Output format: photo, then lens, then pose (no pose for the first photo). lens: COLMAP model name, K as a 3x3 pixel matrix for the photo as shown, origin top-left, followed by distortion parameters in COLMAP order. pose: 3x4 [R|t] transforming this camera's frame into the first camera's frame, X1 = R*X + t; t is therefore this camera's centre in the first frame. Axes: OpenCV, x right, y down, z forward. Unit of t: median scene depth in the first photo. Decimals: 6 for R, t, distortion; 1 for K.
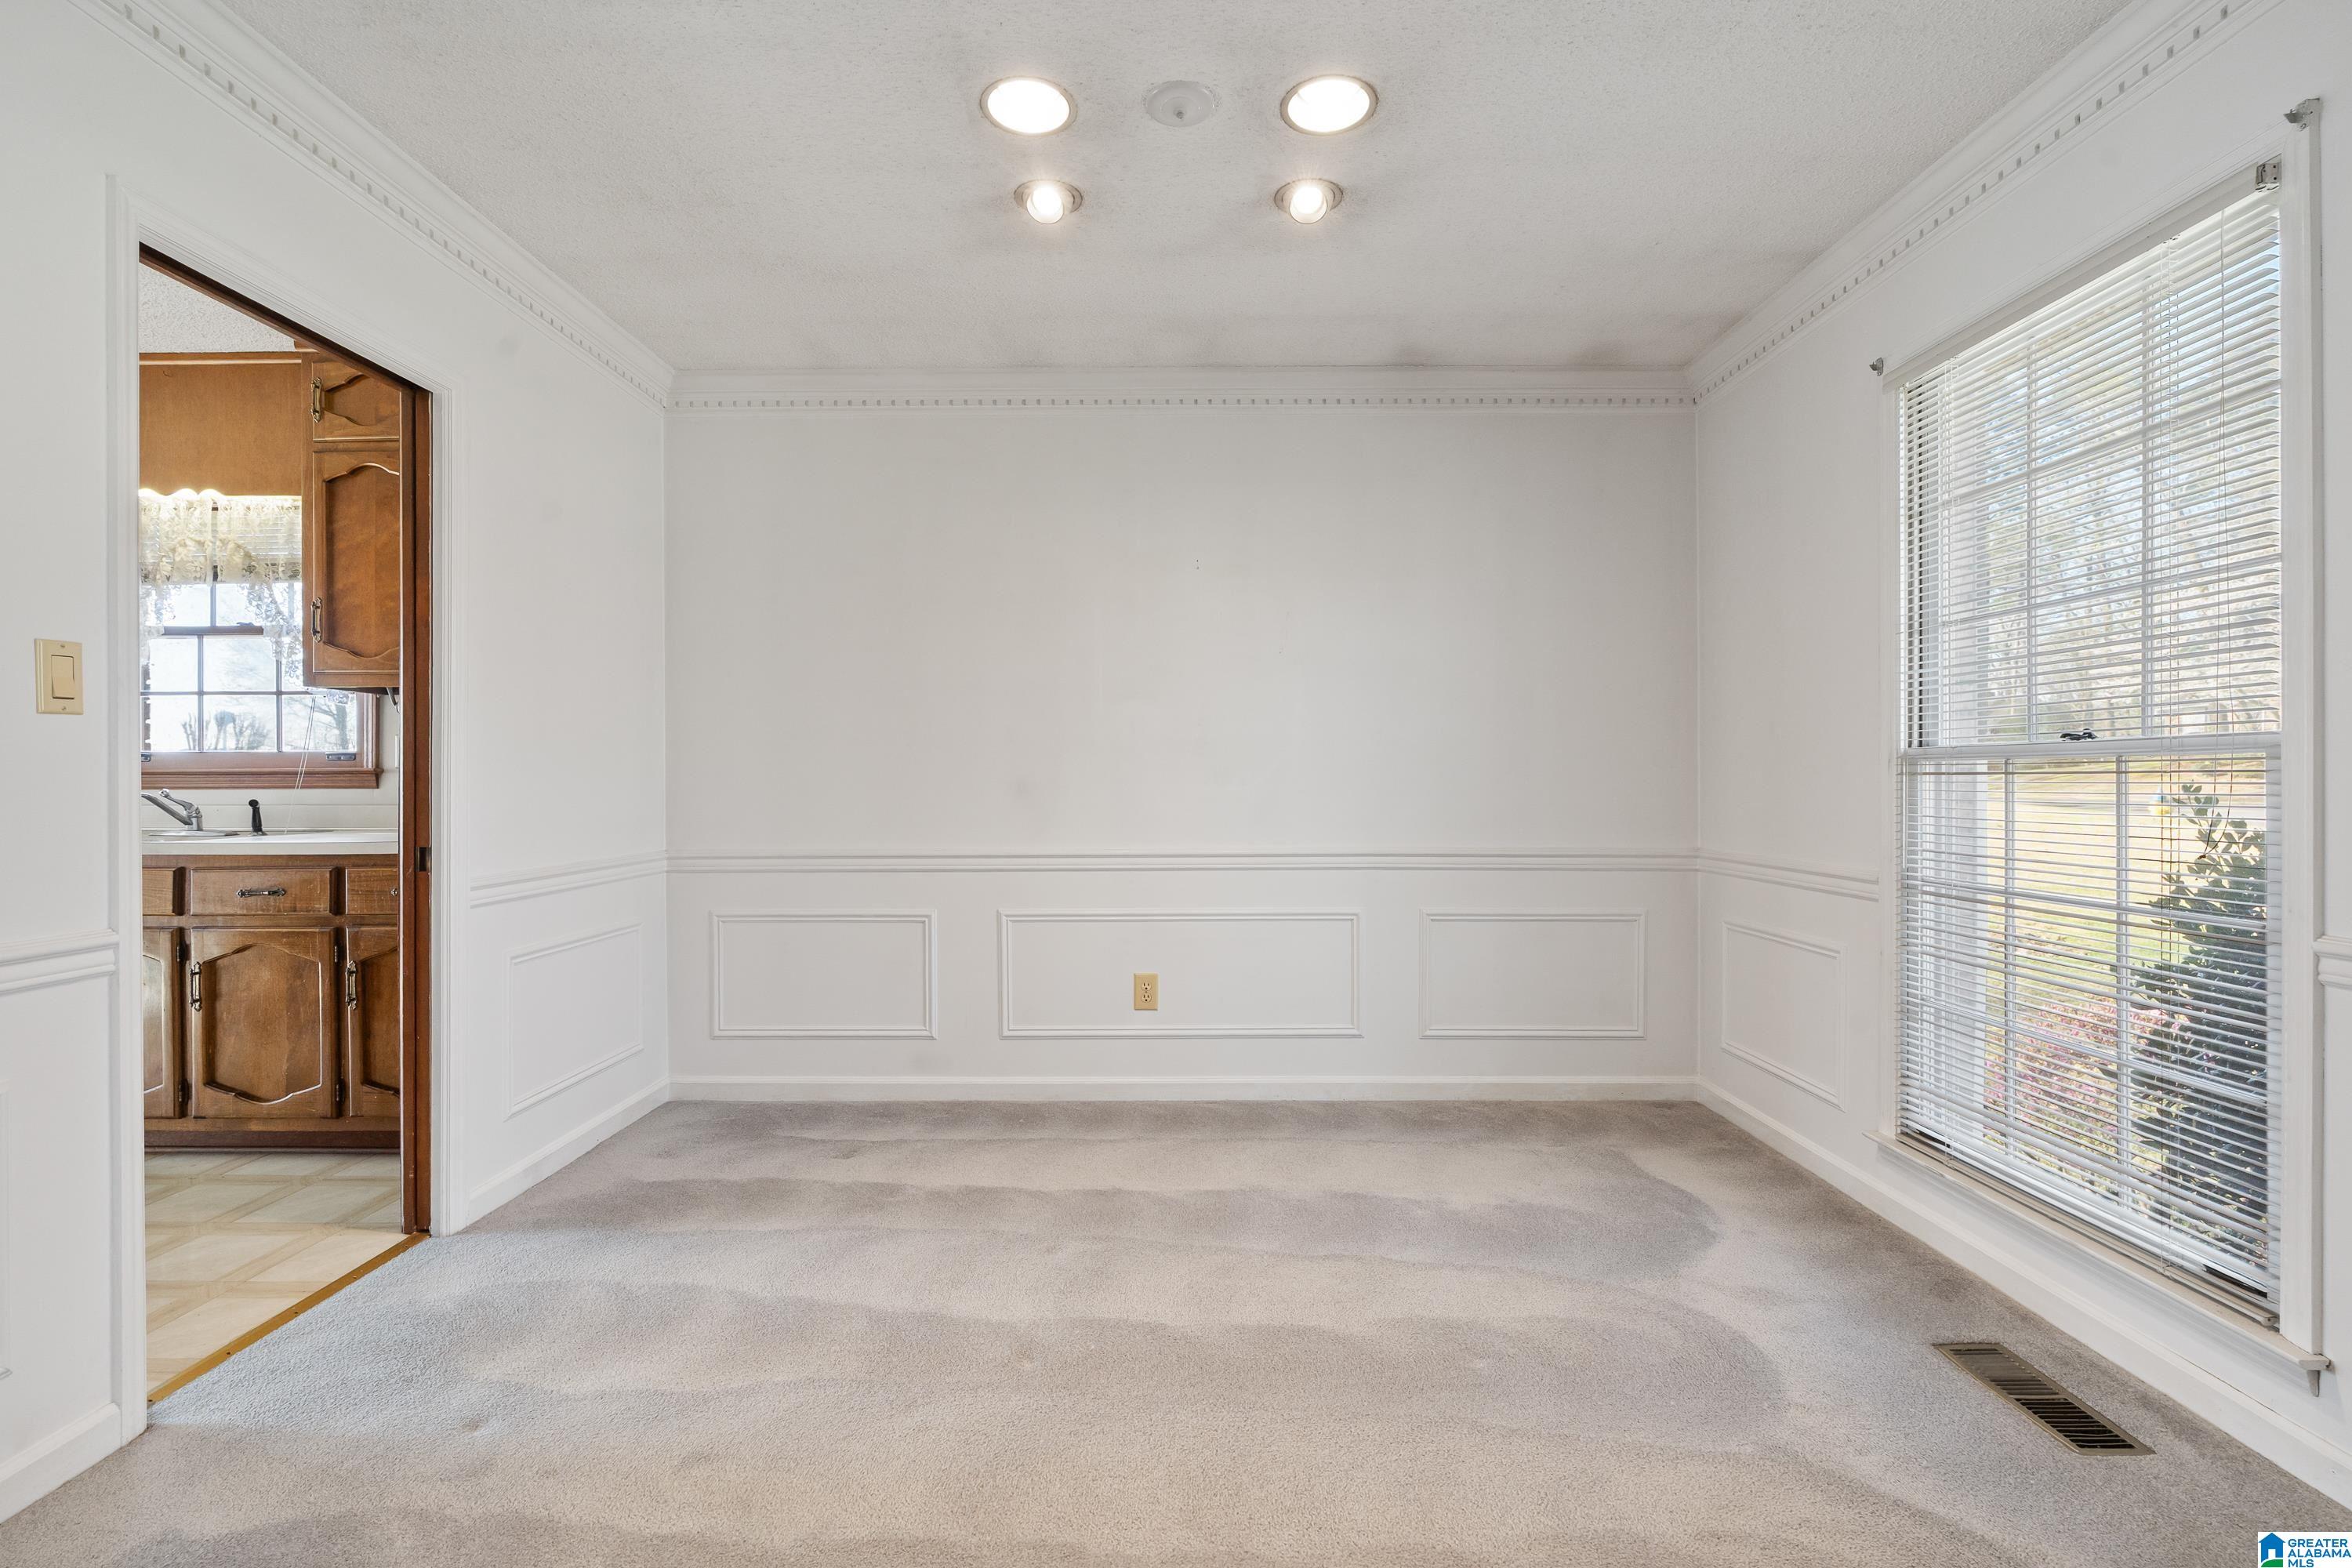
lens RADIAL K [[1071.1, 0, 1175.8], [0, 1071.1, 803.1], [0, 0, 1]] dist [-0.002657, 0.000267]
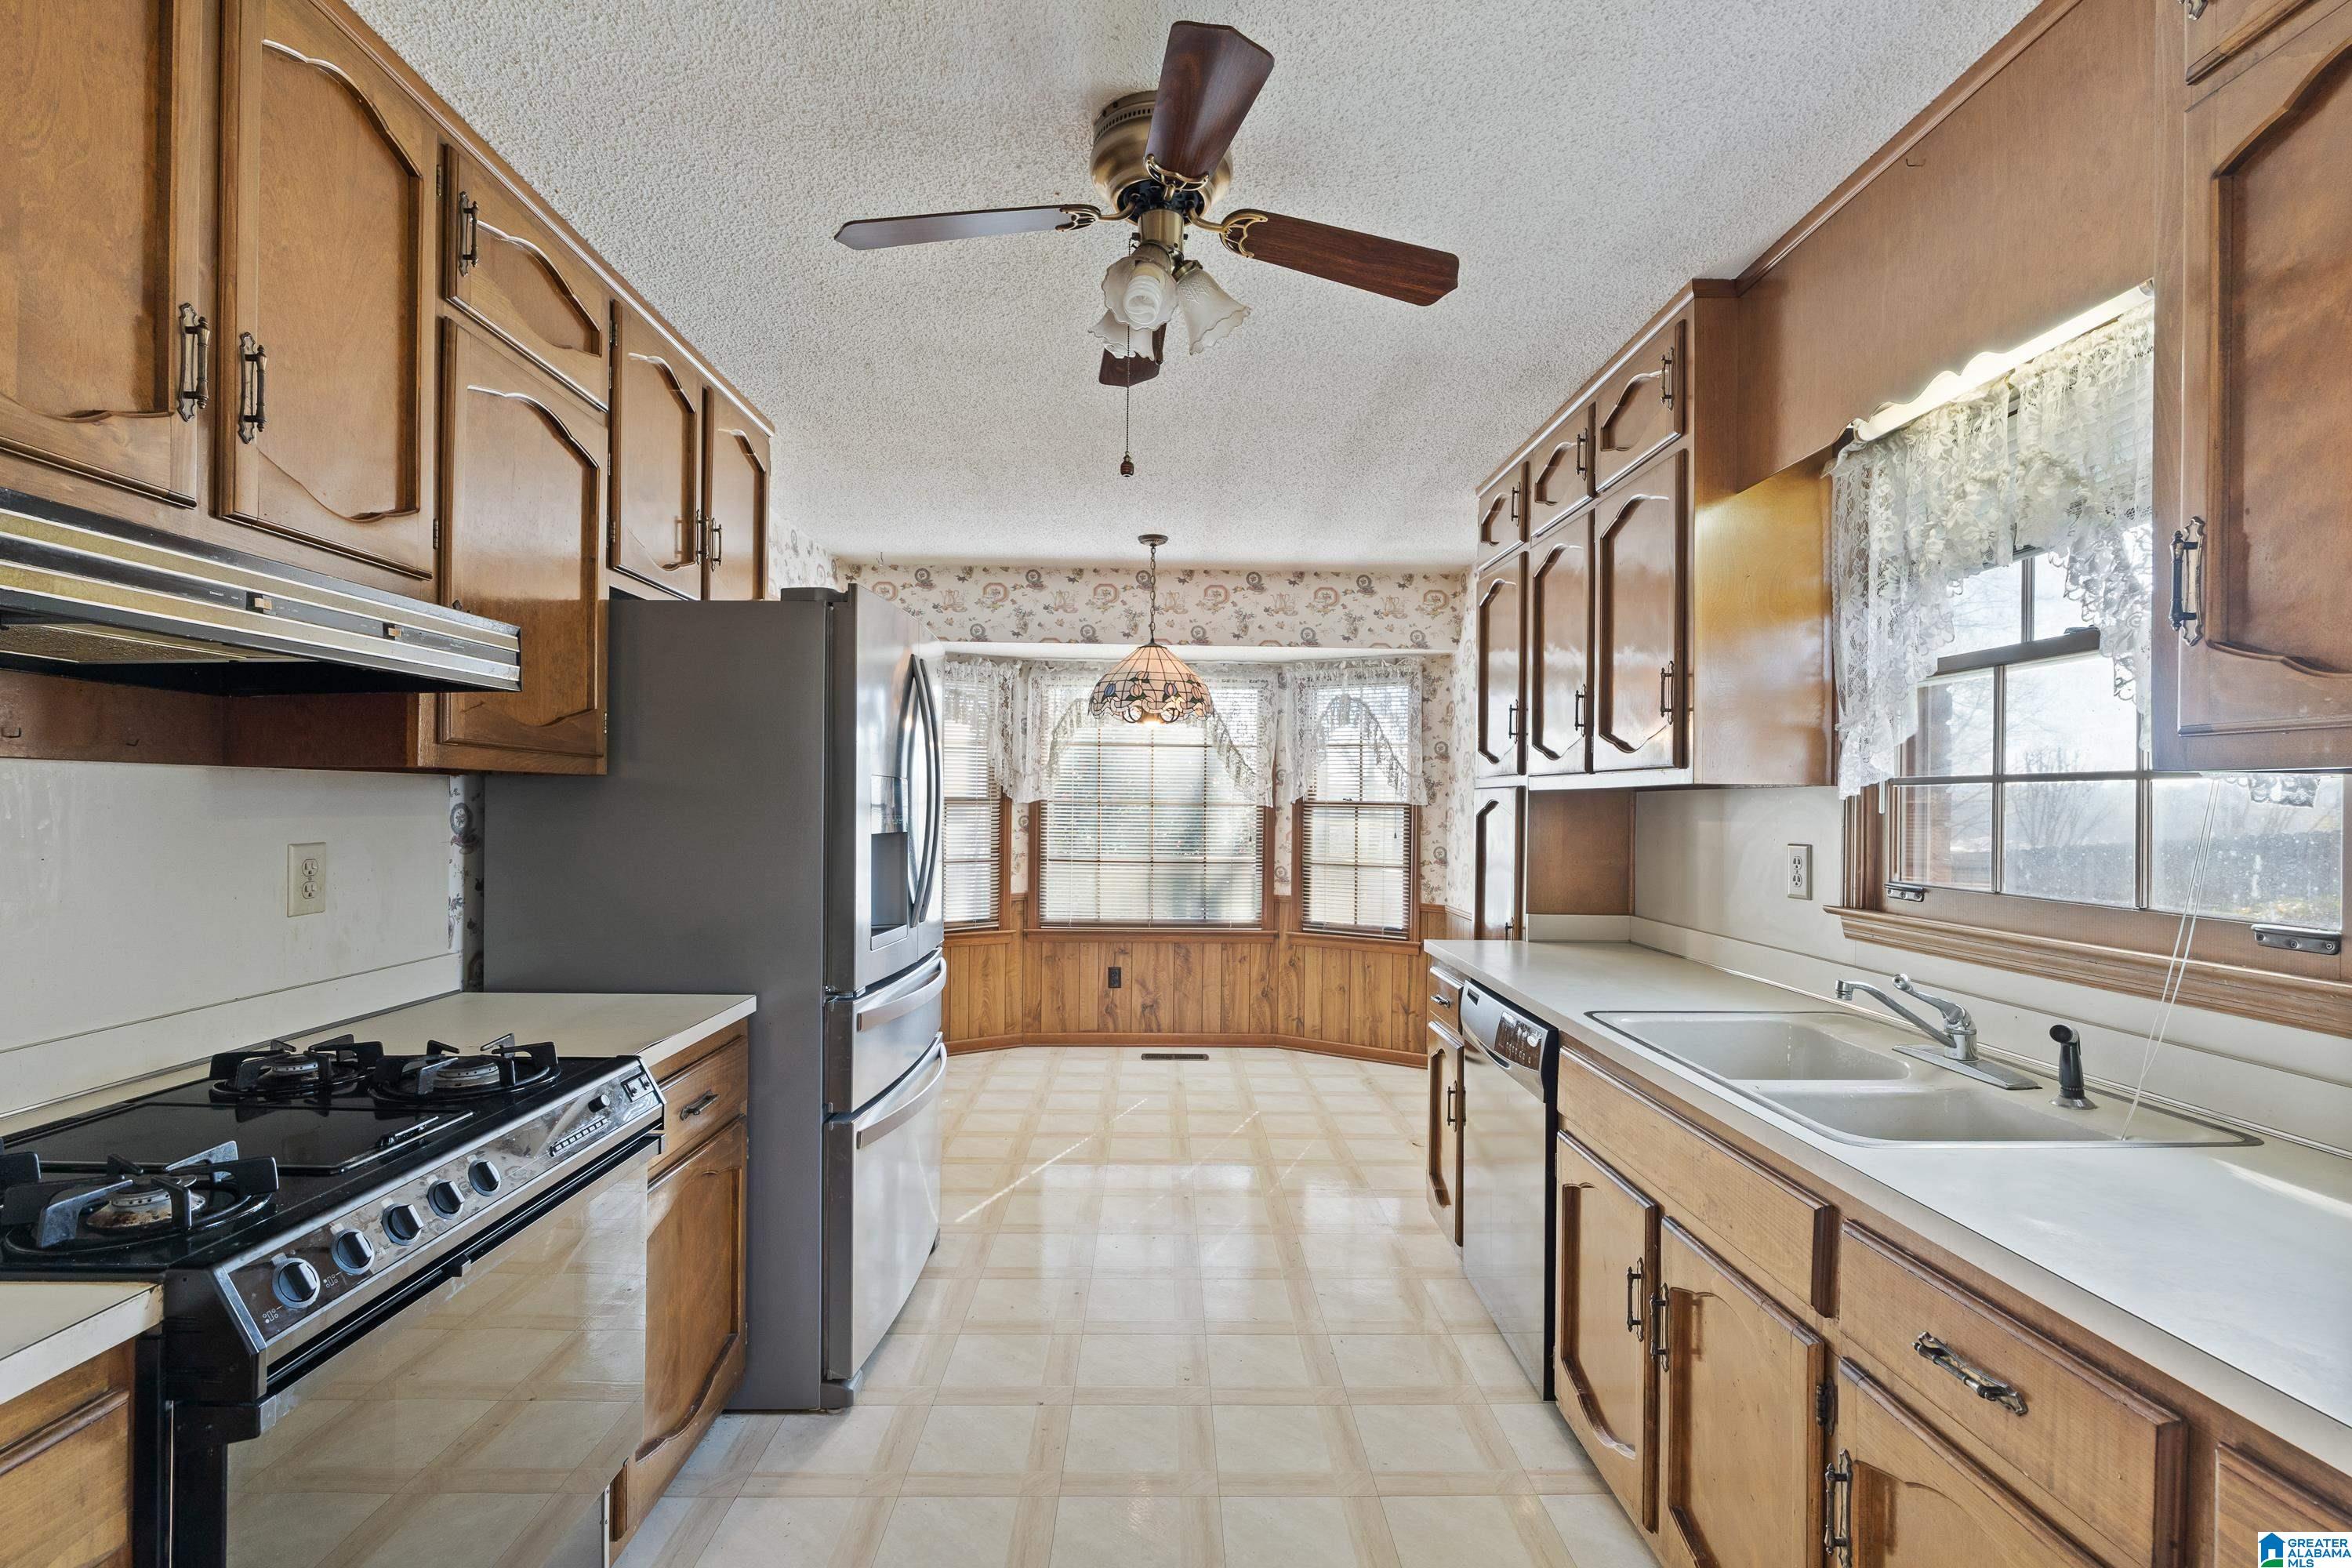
lens RADIAL K [[1058.2, 0, 1178.4], [0, 1058.2, 794.5], [0, 0, 1]] dist [-0.002143, 0.012569]
pose [[0.028781, -0.006871, -0.999562, -0.435267], [-0.021358, 0.999744, -0.007487, -0.086779], [0.999358, 0.021564, 0.028627, 0.622096]]
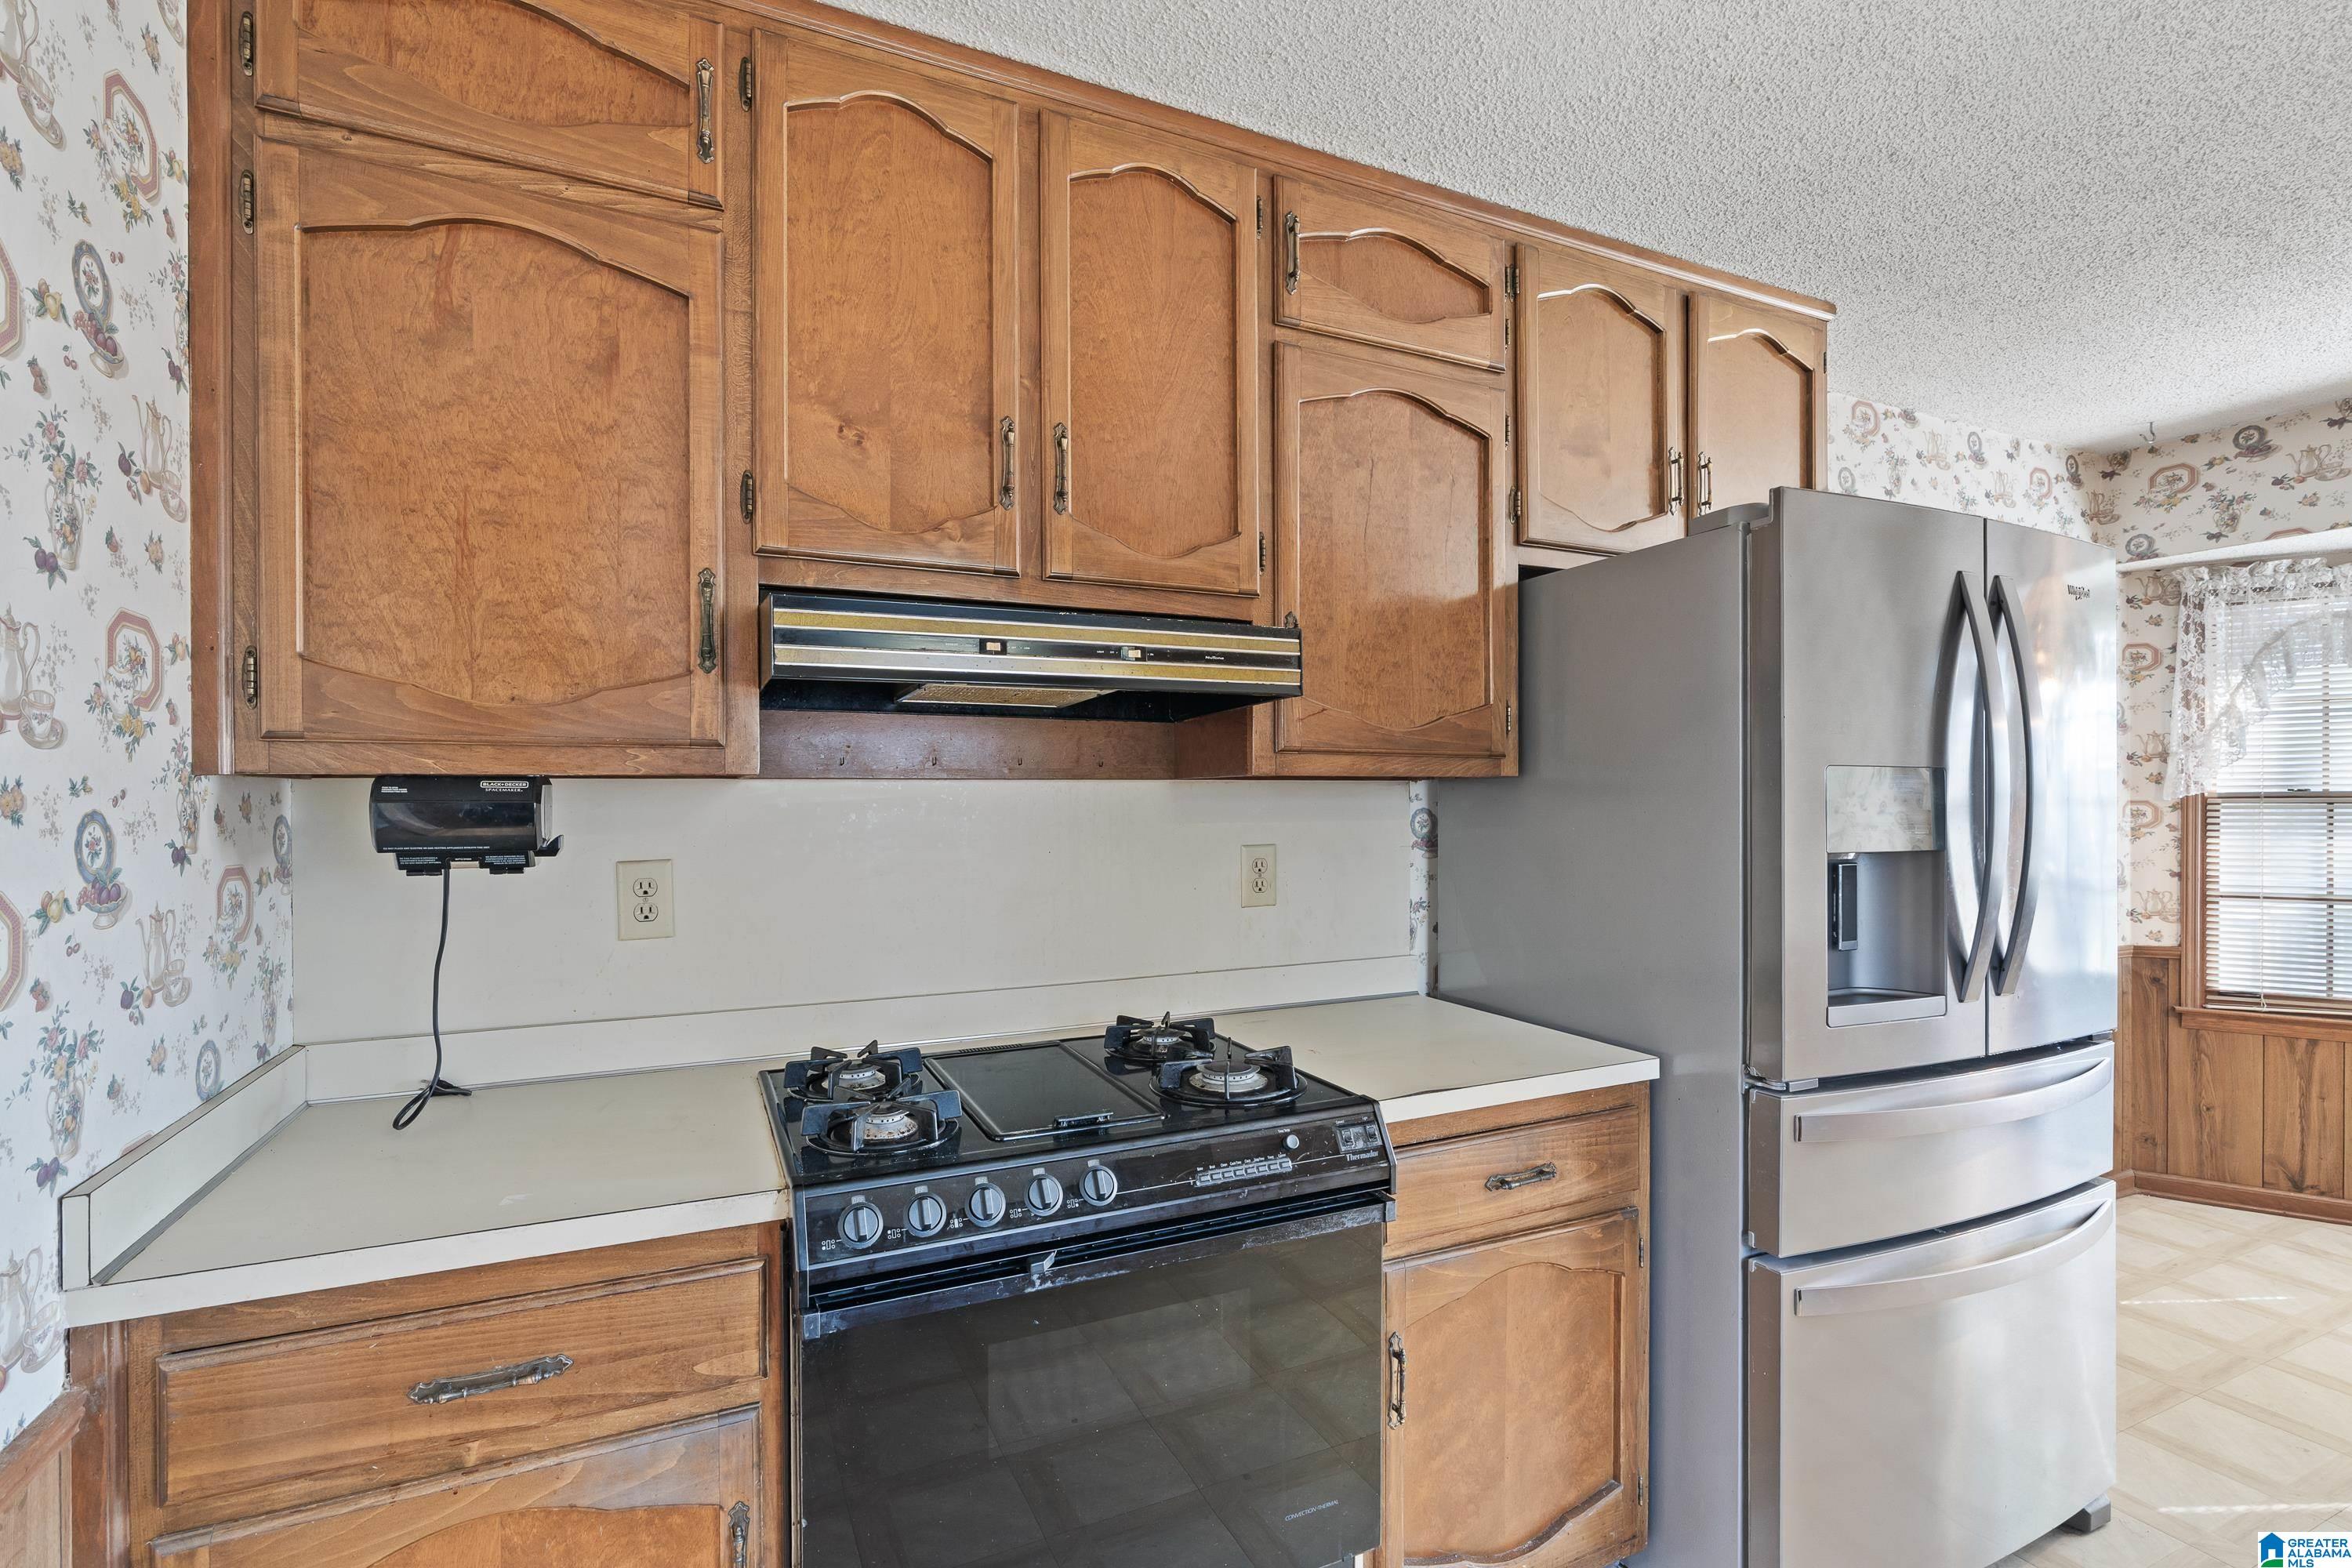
lens RADIAL K [[1071.1, 0, 1175.8], [0, 1071.1, 803.1], [0, 0, 1]] dist [-0.002657, 0.000267]
pose [[-0.902188, 0.004732, -0.431316, -0.670376], [-0.002181, 0.999877, 0.015532, -0.090284], [0.431337, 0.014954, -0.902067, 0.739131]]
